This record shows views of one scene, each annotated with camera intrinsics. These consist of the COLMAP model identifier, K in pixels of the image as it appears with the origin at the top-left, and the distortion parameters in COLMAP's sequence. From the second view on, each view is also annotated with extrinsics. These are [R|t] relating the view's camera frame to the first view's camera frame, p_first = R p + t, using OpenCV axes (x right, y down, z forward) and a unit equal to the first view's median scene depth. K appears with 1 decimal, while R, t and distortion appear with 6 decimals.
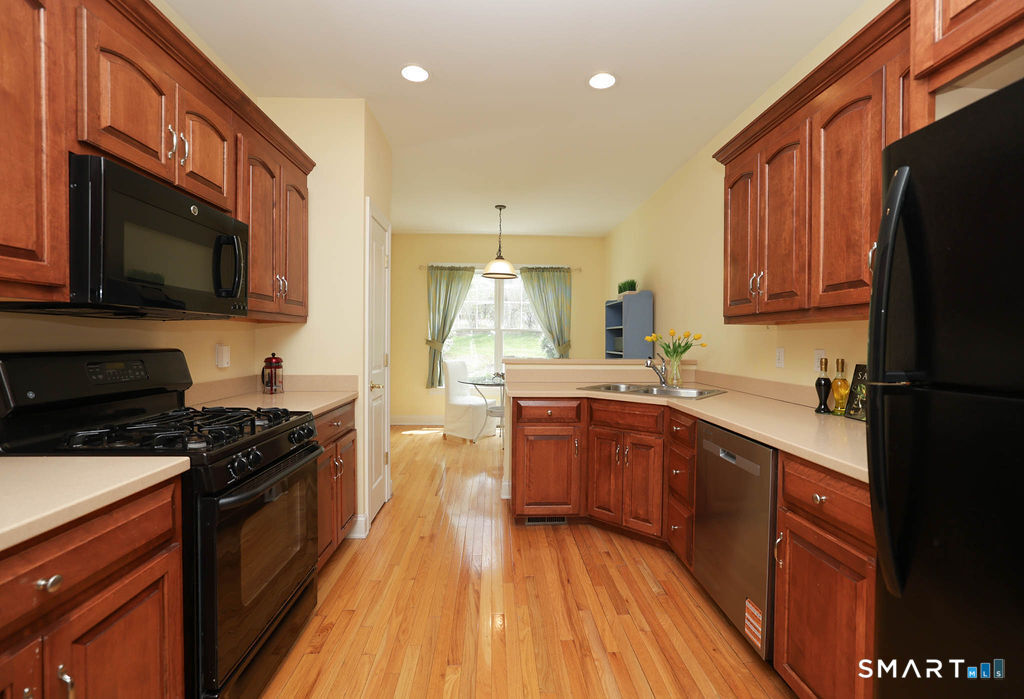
lens RADIAL K [[444.2, 0, 511.5], [0, 444.2, 345.3], [0, 0, 1]] dist [0.000192, 0.000008]
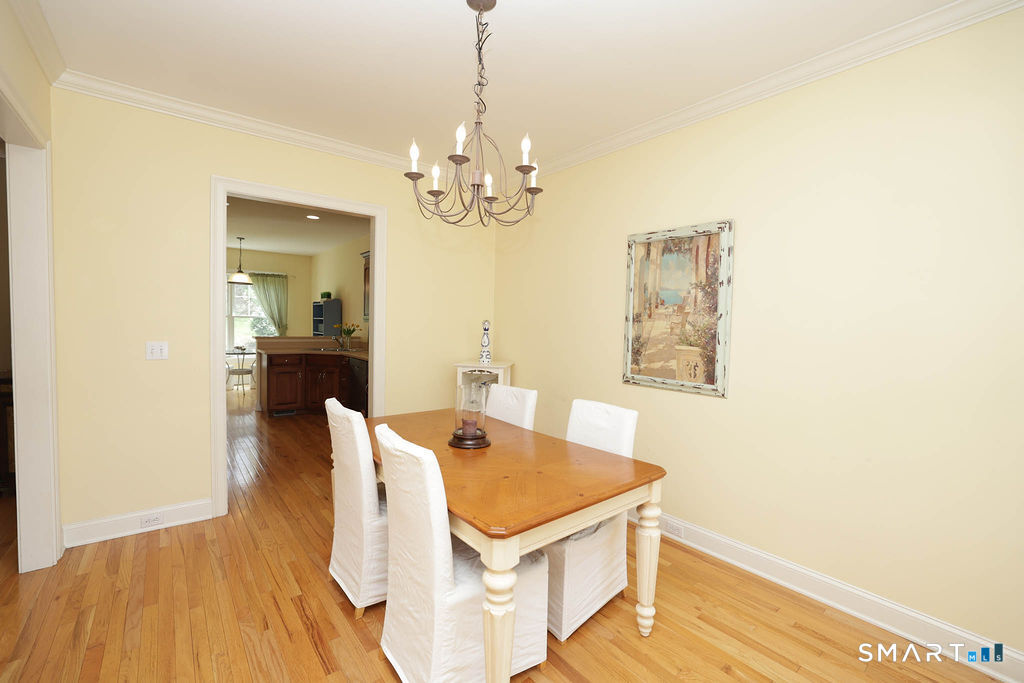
lens RADIAL K [[433.7, 0, 514.3], [0, 433.7, 338.9], [0, 0, 1]] dist [-0.028856, 0.000119]
pose [[0.795480, -0.007460, 0.605934, -0.168283], [-0.011708, 0.999548, 0.027675, -0.014792], [-0.605867, -0.029109, 0.795033, -0.750394]]
